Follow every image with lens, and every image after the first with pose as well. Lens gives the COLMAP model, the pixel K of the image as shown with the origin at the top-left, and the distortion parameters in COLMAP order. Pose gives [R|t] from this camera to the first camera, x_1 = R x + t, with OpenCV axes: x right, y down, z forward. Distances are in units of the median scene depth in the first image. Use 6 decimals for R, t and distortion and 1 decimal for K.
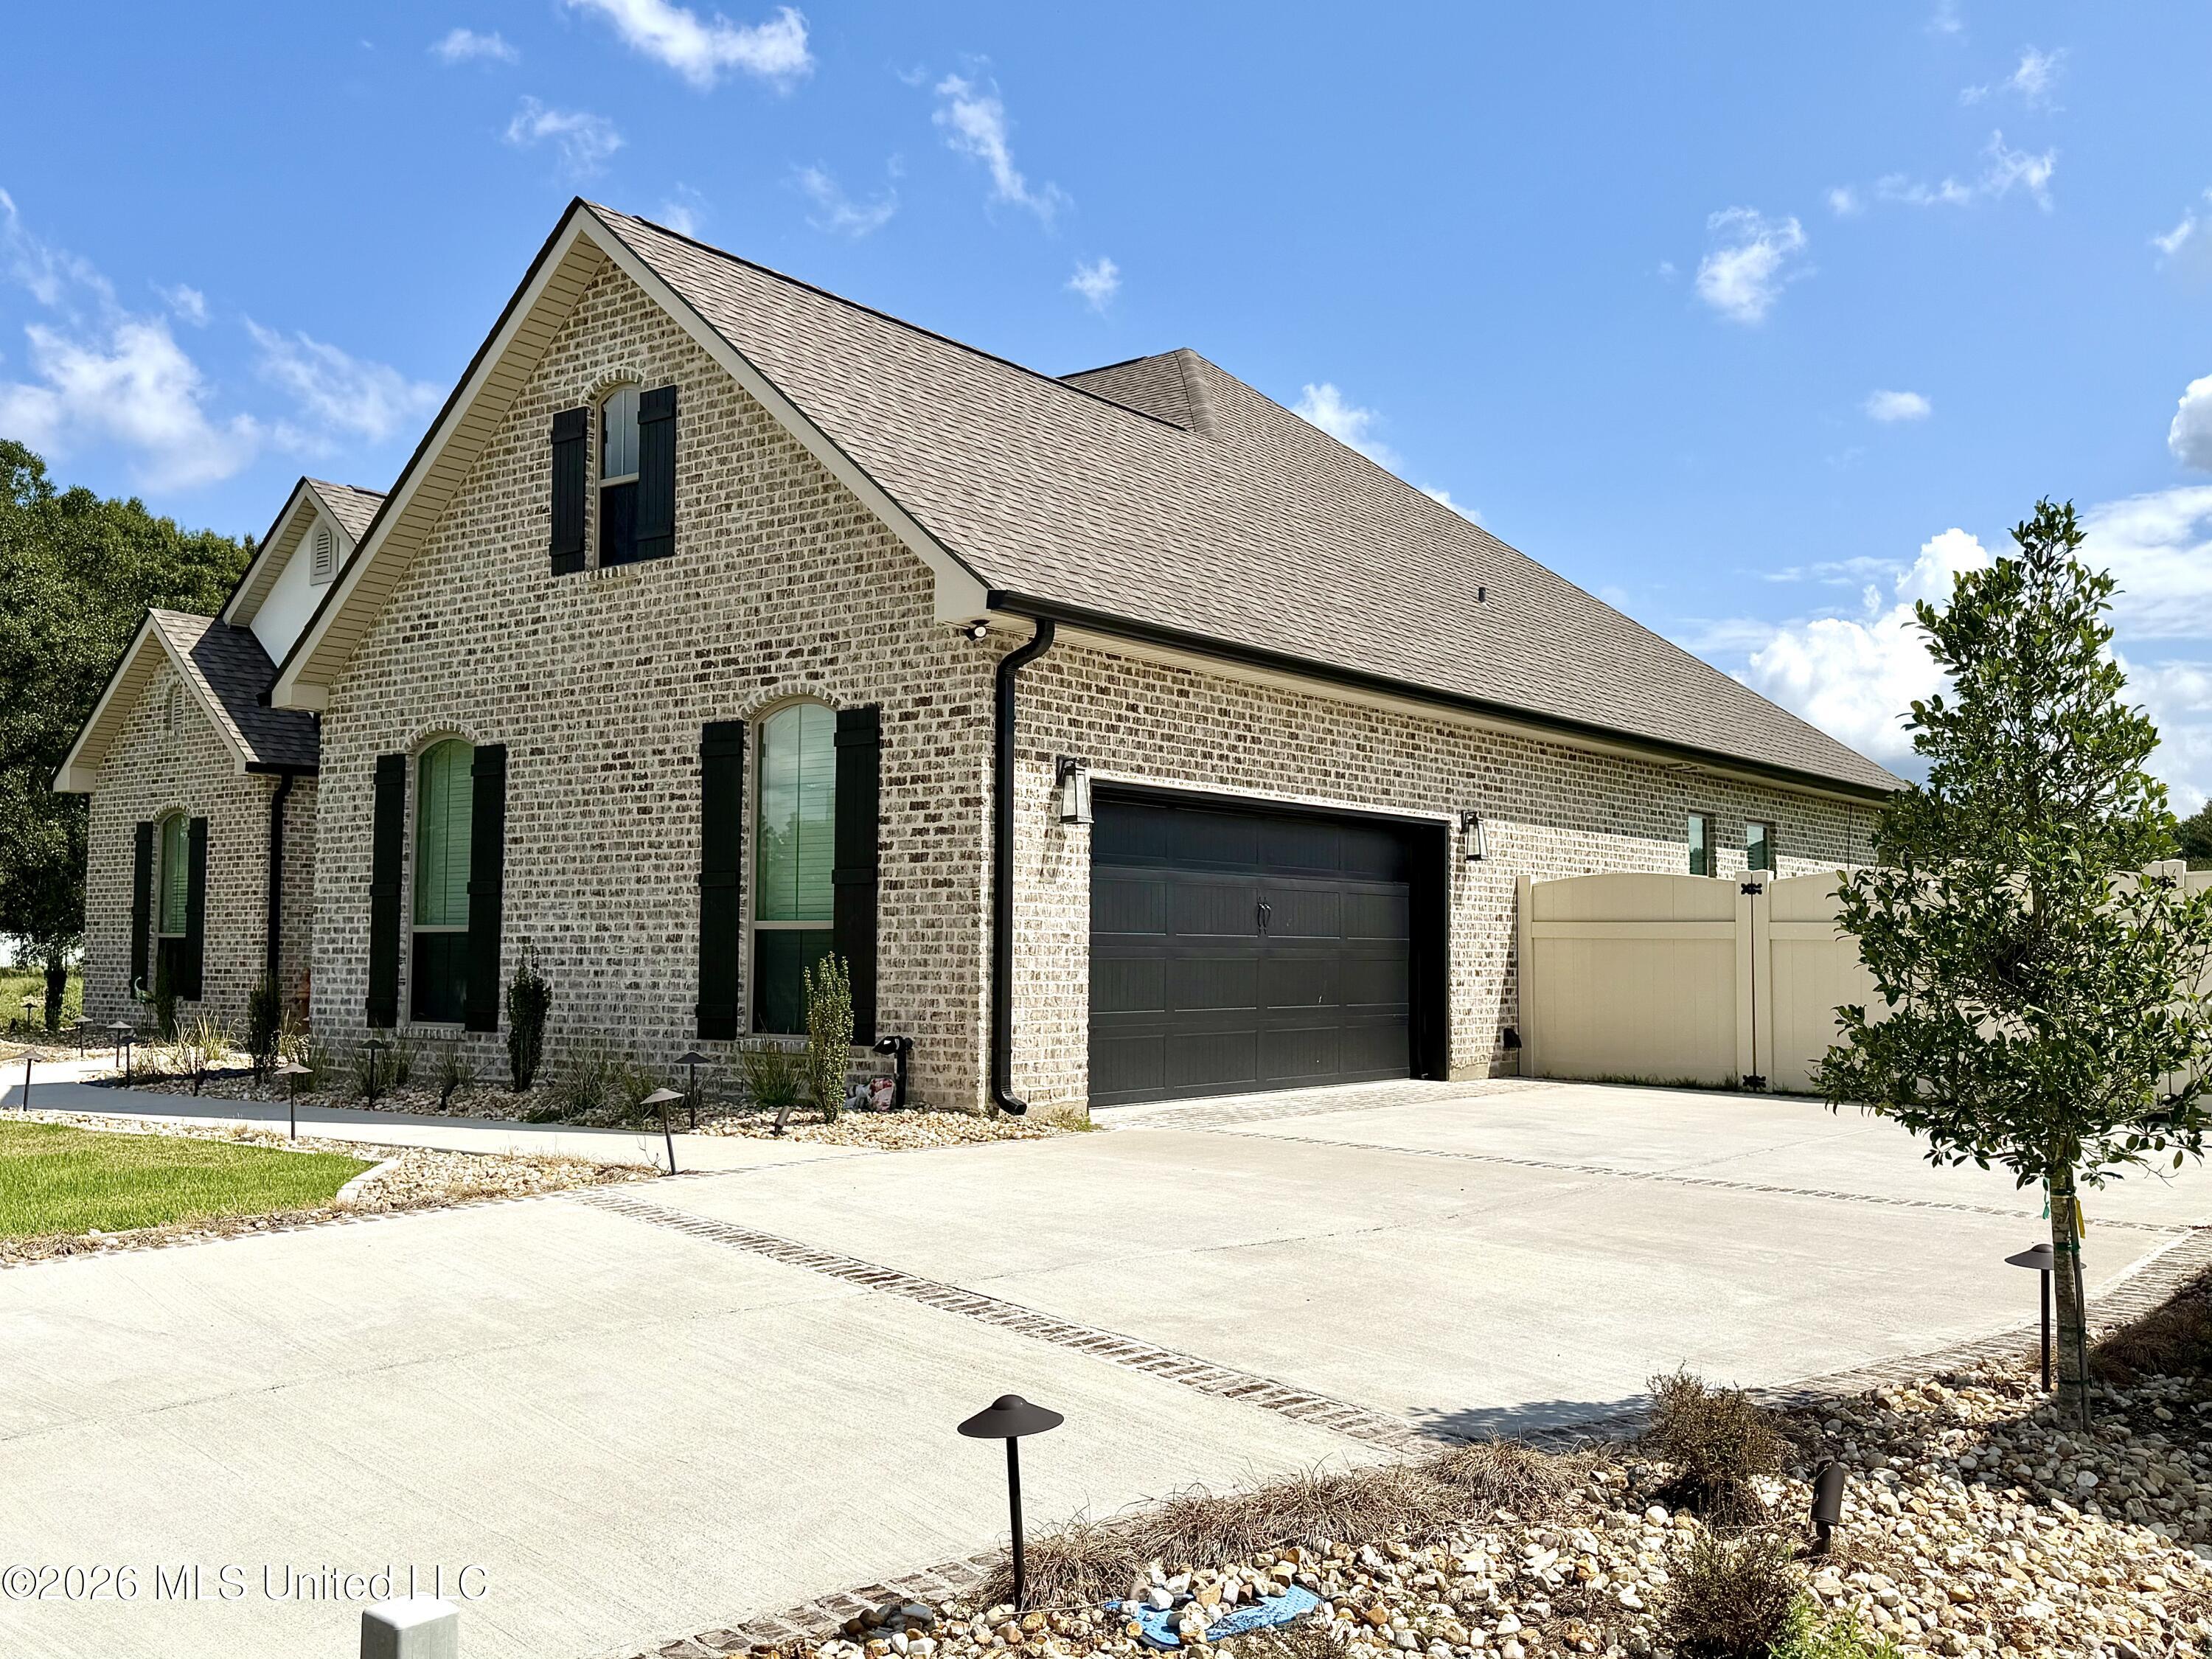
lens RADIAL K [[2000.2, 0, 1106.7], [0, 2000.2, 834.6], [0, 0, 1]] dist [0.019162, 0.001968]
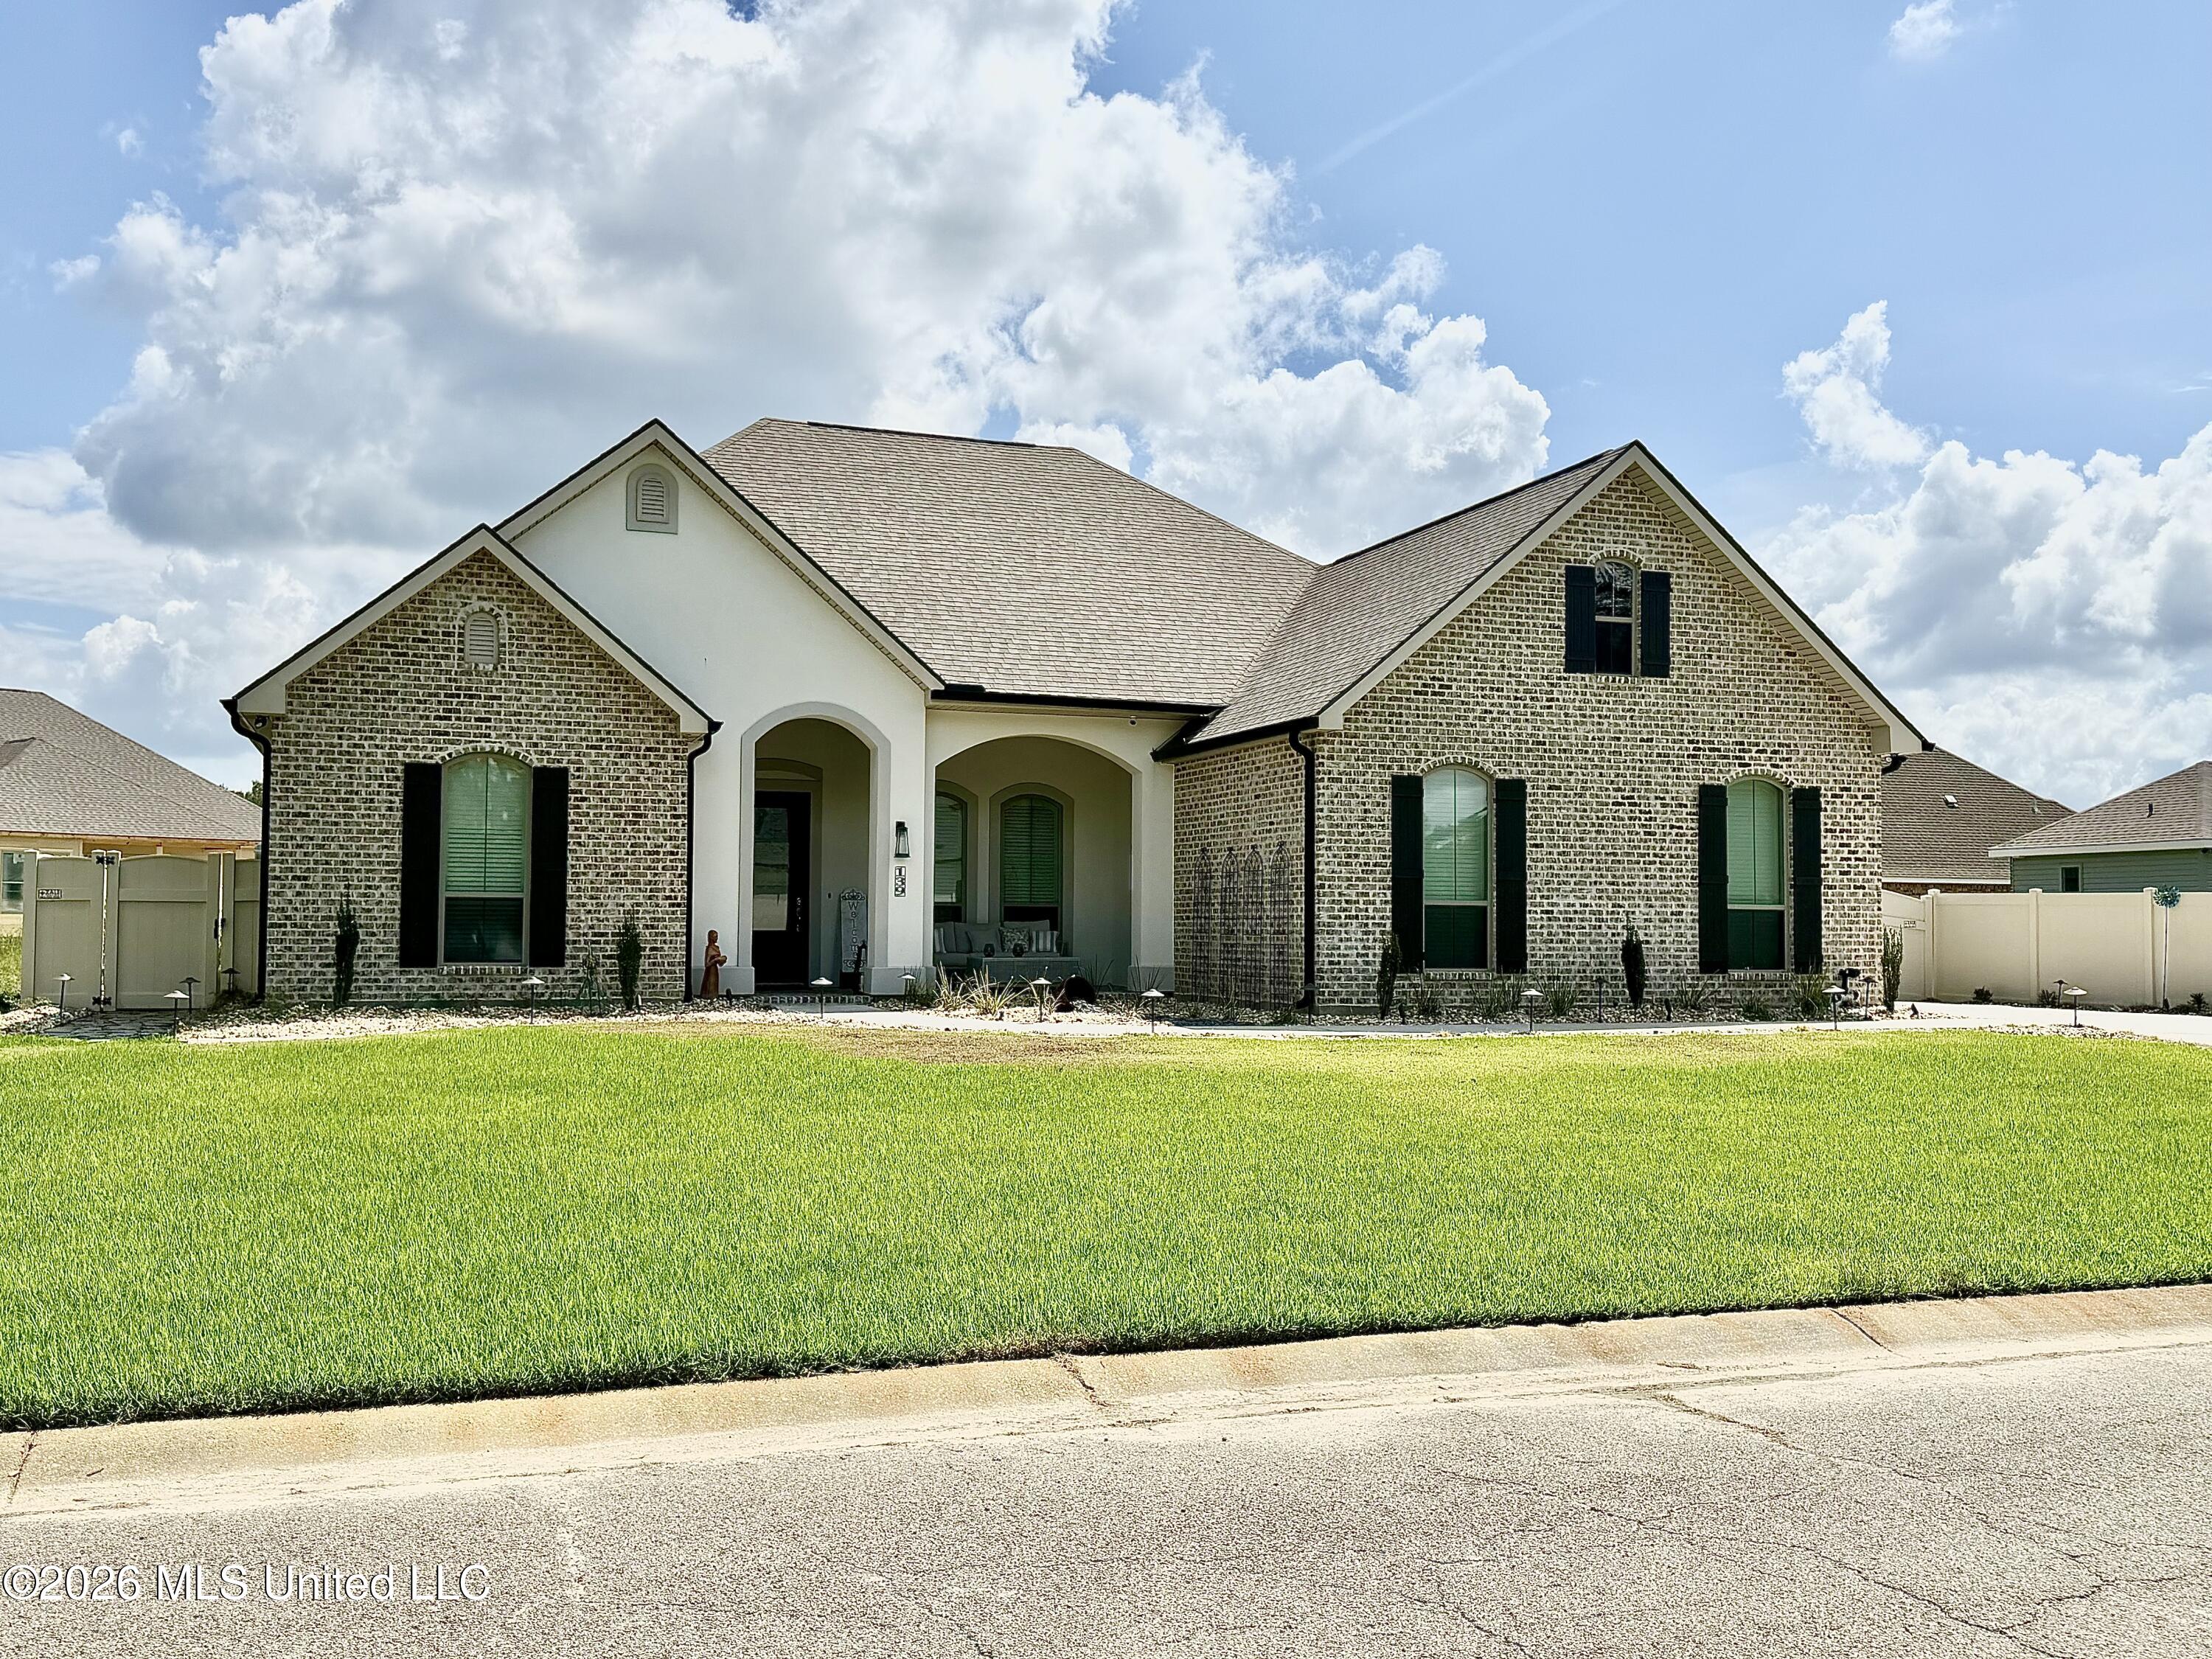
lens RADIAL K [[2000.2, 0, 1106.2], [0, 2000.2, 826.4], [0, 0, 1]] dist [0.019162, 0.001968]
pose [[0.590904, 0.037571, 0.805866, -1.772320], [-0.058957, 0.998255, -0.003310, 0.013243], [-0.804584, -0.045555, 0.592088, 0.394157]]
